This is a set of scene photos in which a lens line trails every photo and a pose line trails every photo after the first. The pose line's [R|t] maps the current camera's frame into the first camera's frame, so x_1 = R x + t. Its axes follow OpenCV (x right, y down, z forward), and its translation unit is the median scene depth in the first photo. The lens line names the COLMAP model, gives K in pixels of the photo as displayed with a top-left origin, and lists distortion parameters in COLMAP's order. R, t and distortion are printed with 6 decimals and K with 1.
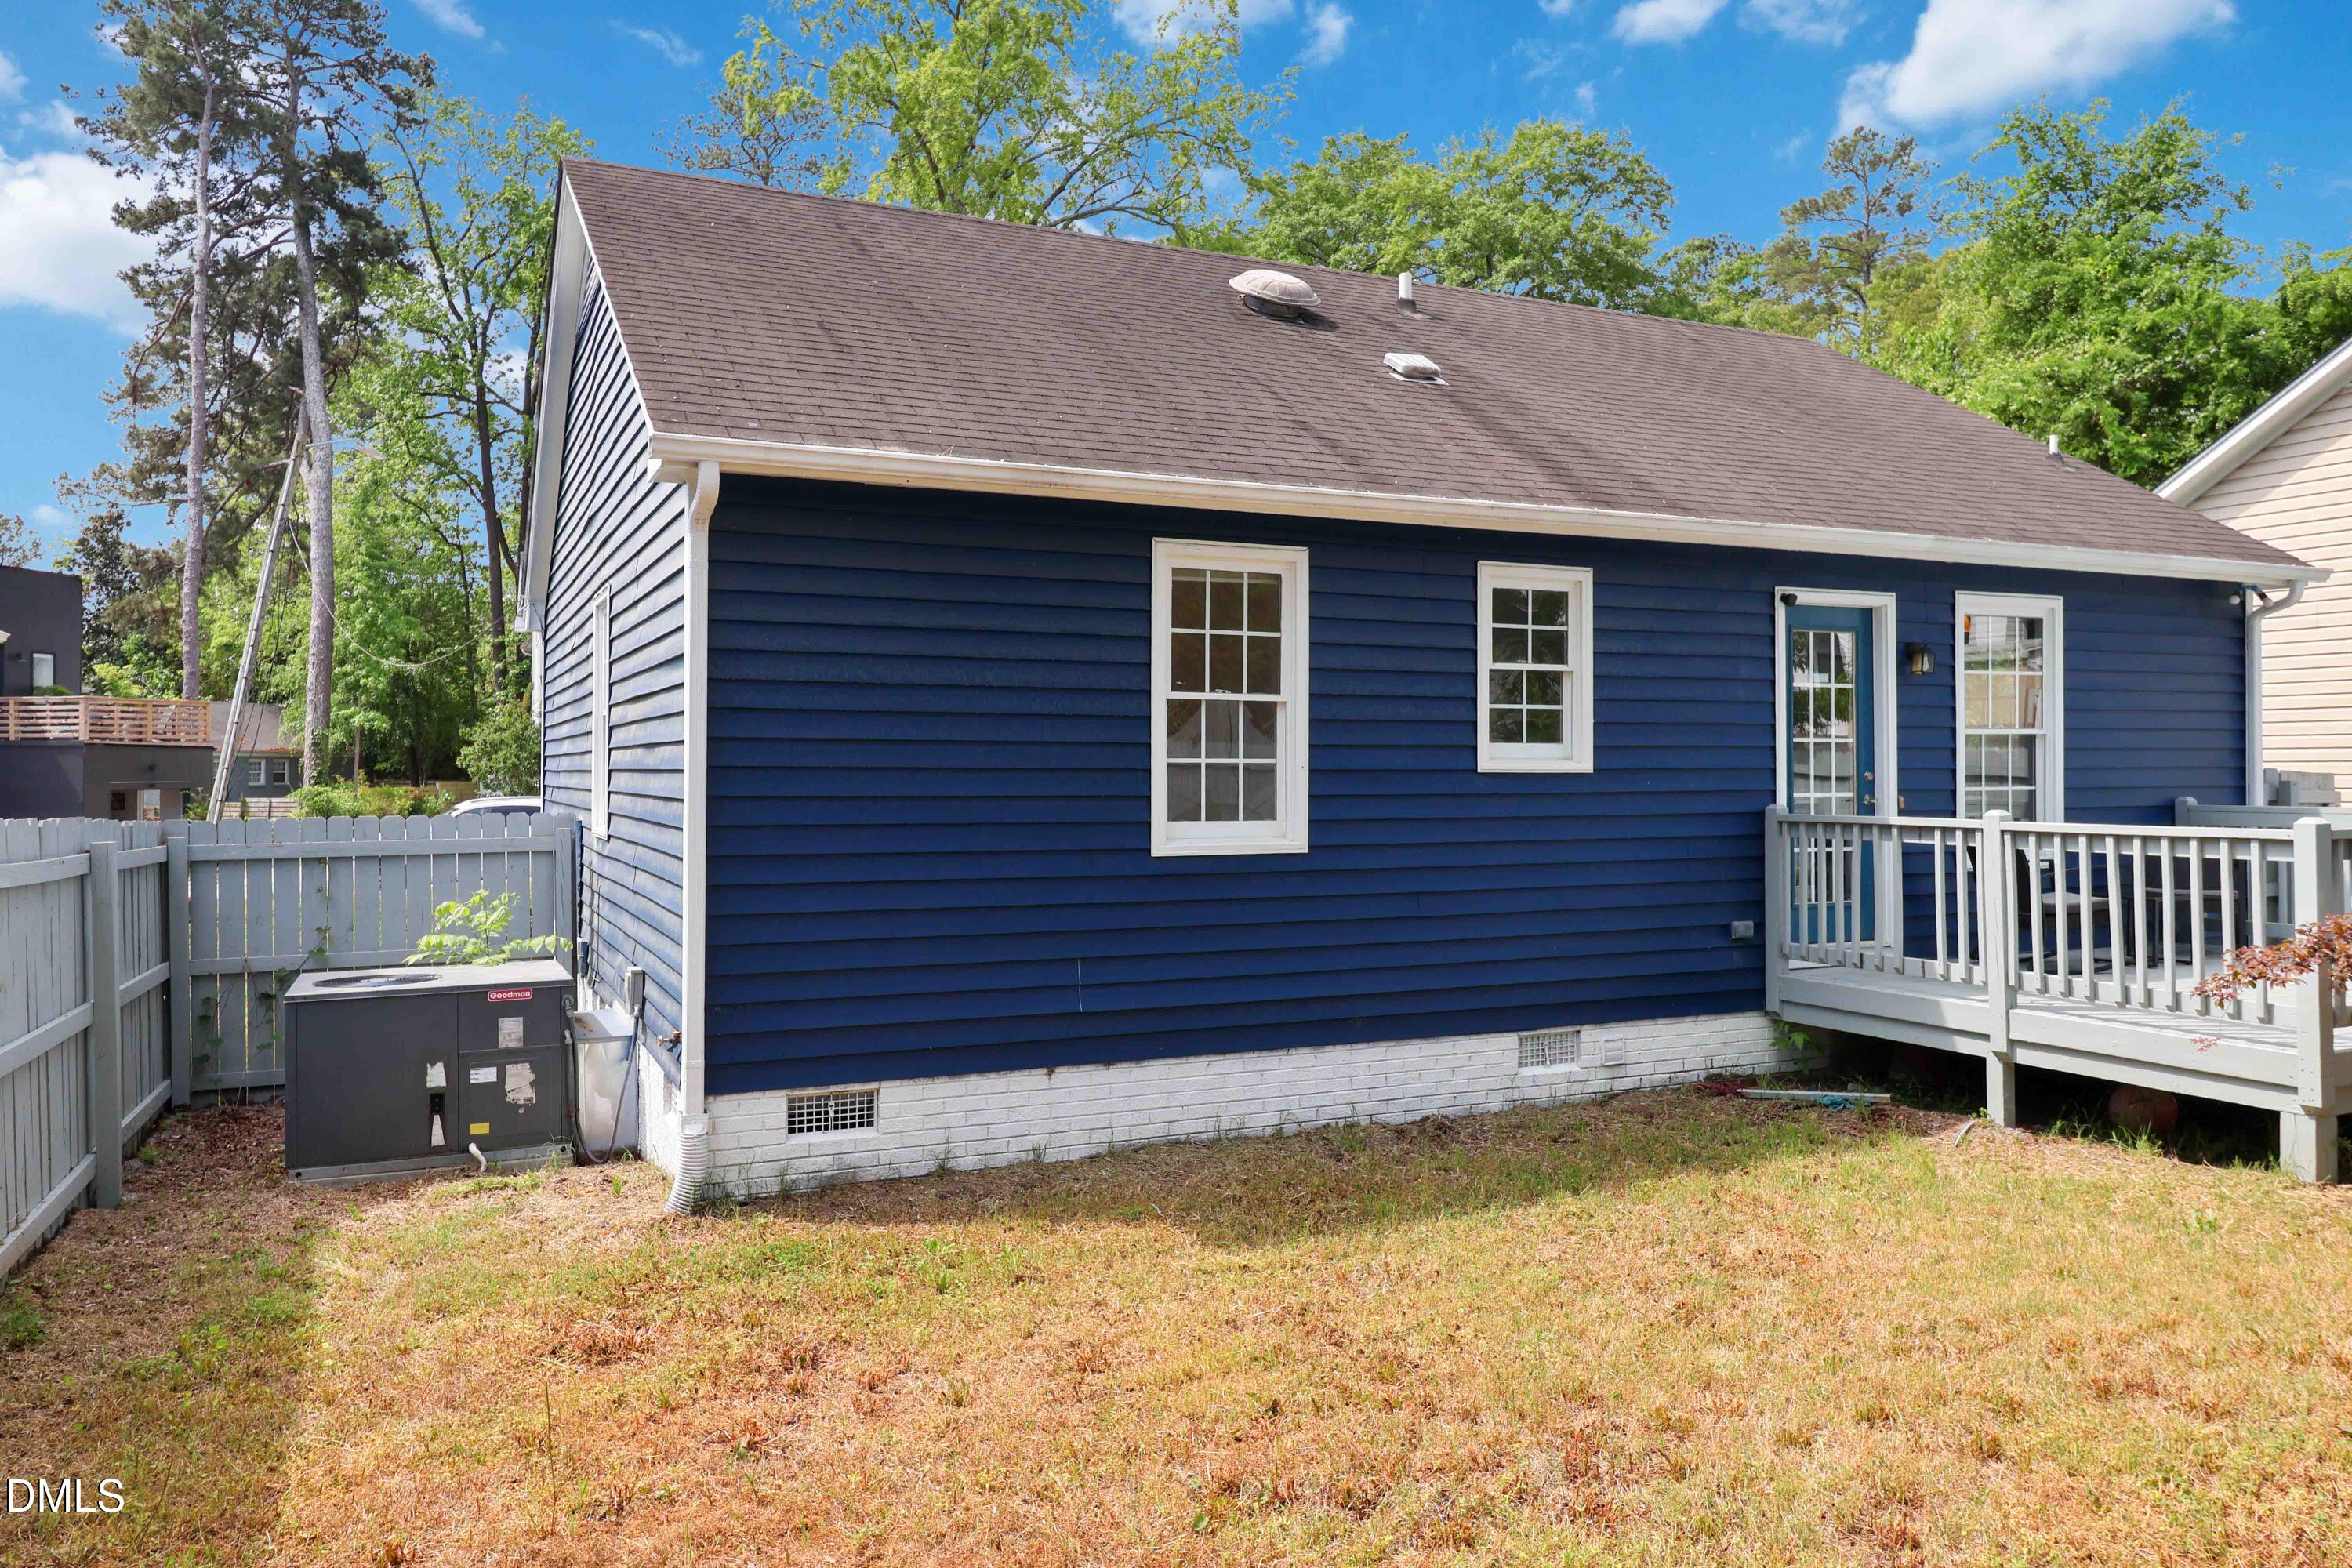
lens RADIAL K [[1626.3, 0, 1175.2], [0, 1626.3, 762.1], [0, 0, 1]] dist [0.020860, -0.002217]
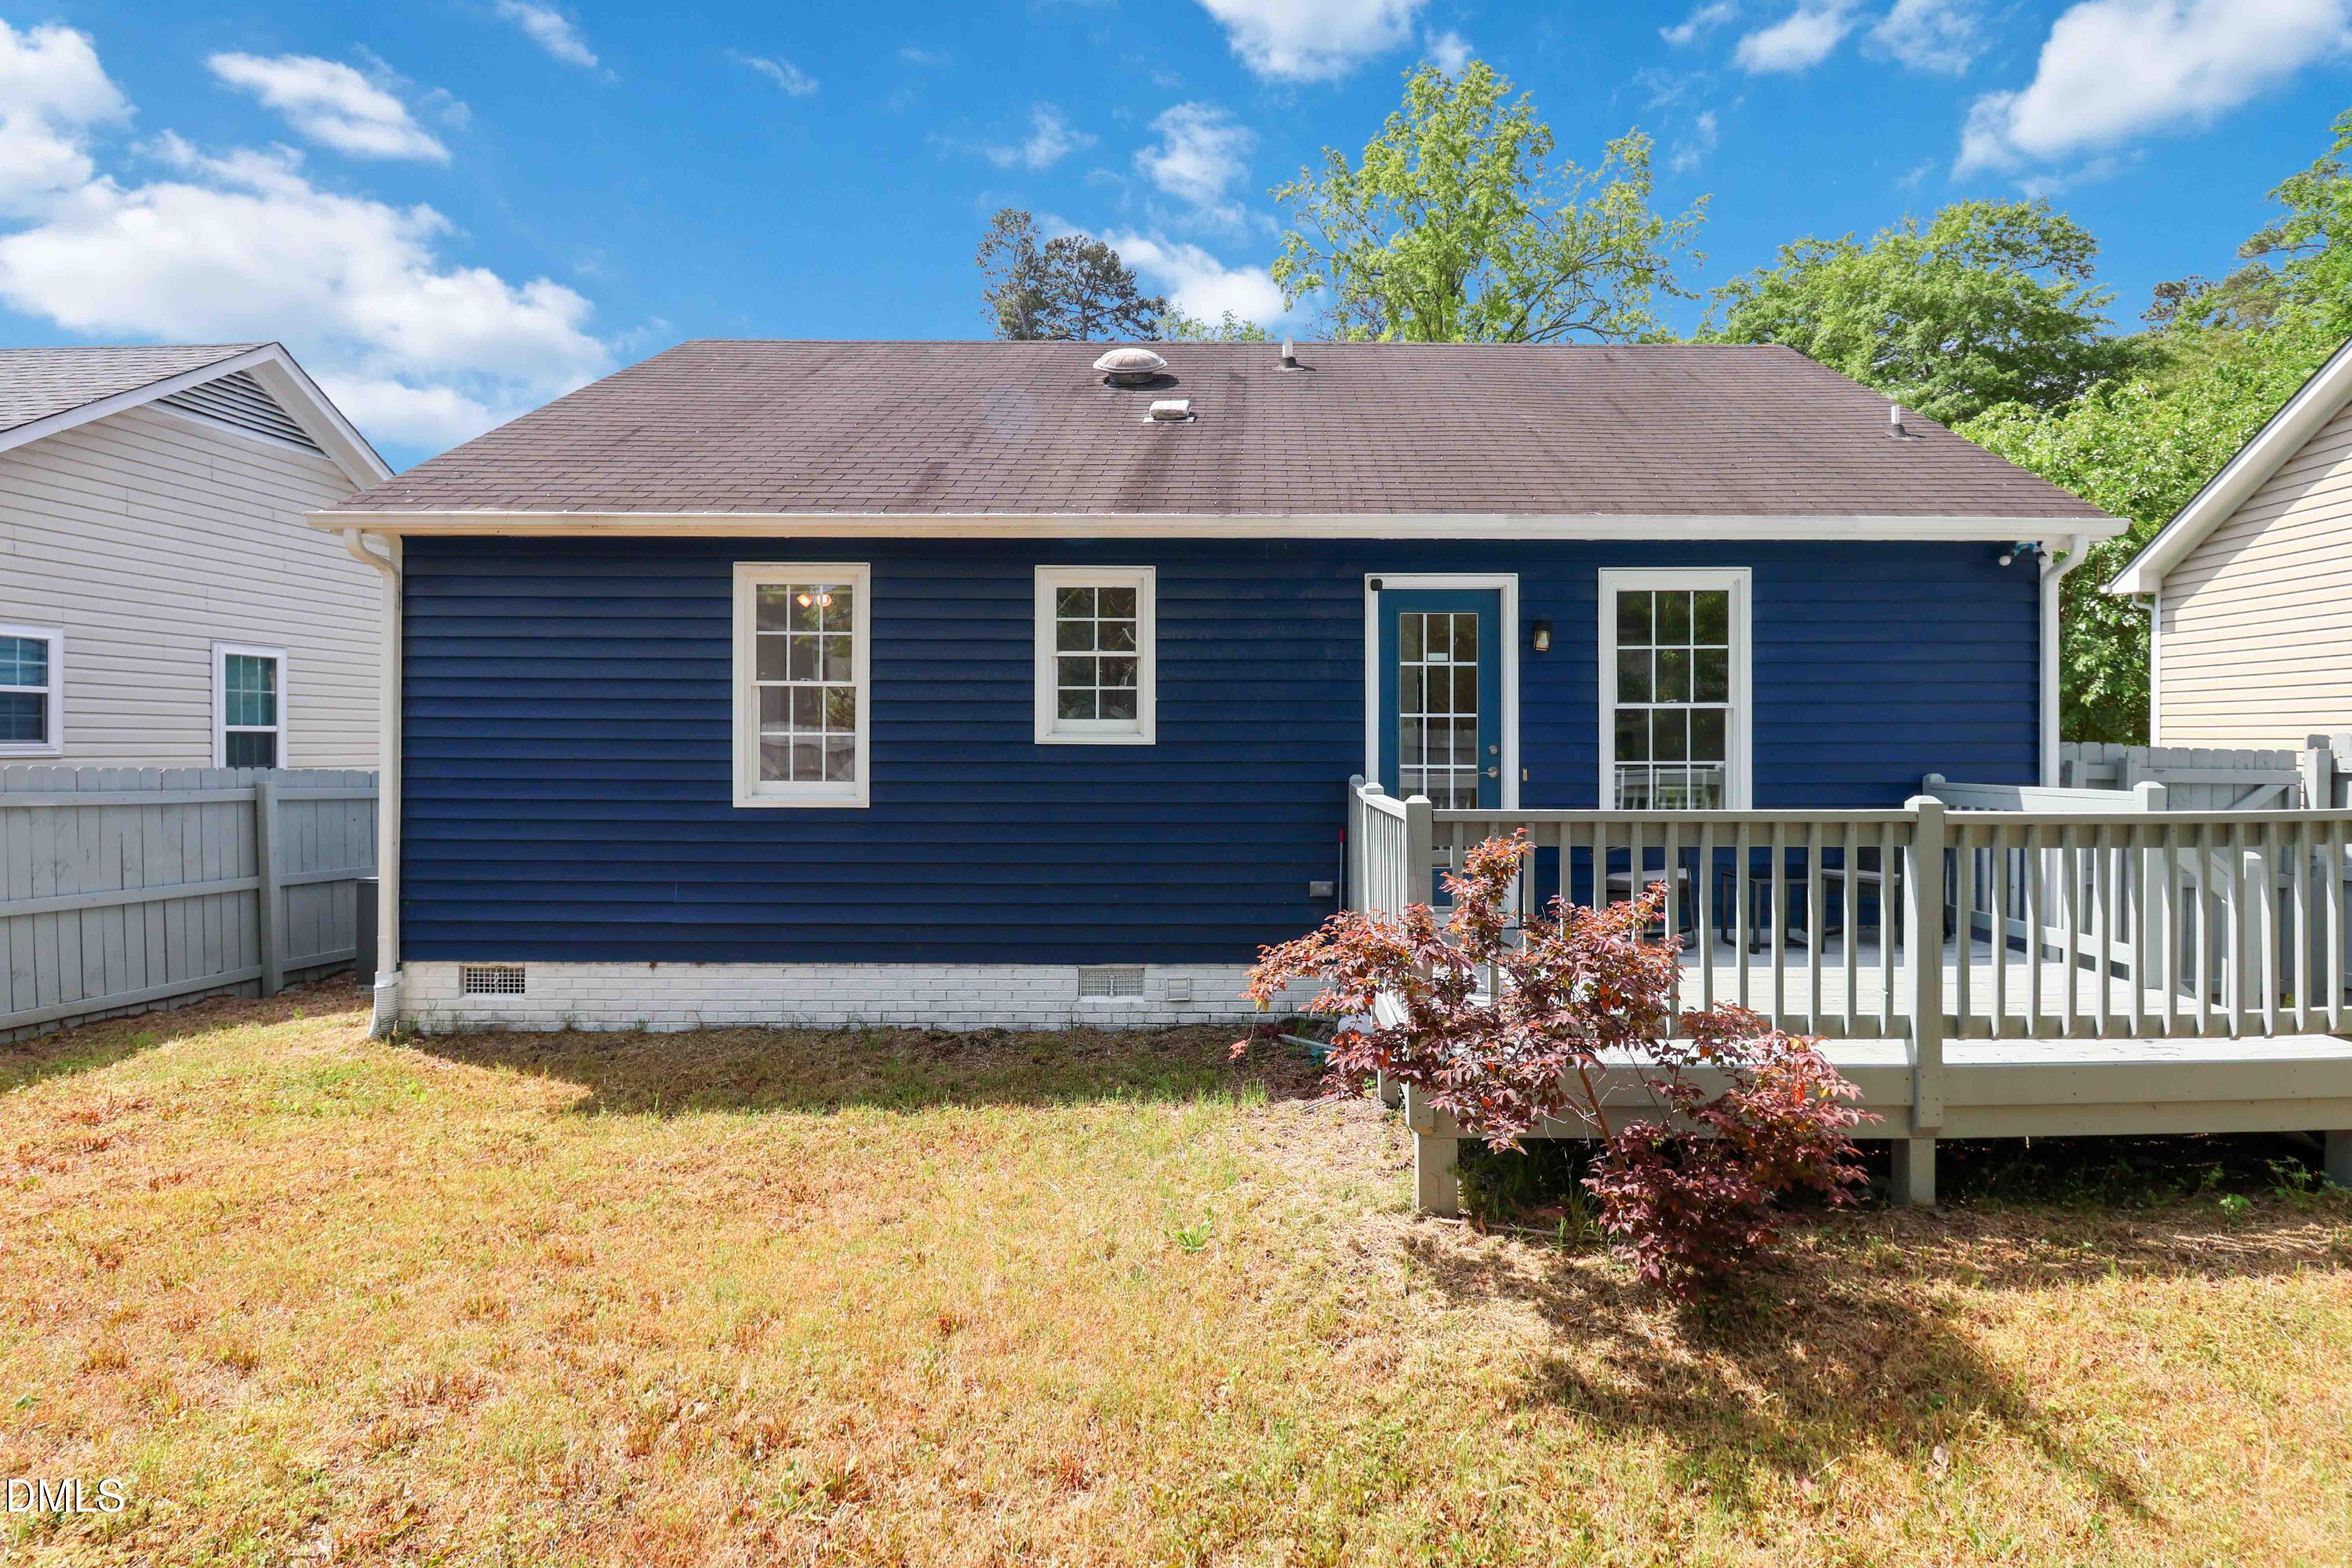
lens RADIAL K [[1113.2, 0, 1174.8], [0, 1113.2, 749.3], [0, 0, 1]] dist [0.001490, -0.013069]
pose [[0.911616, 0.006478, -0.410992, 0.601159], [-0.001708, 0.999927, 0.011971, 0.000212], [0.411039, -0.010211, 0.911561, 0.297086]]
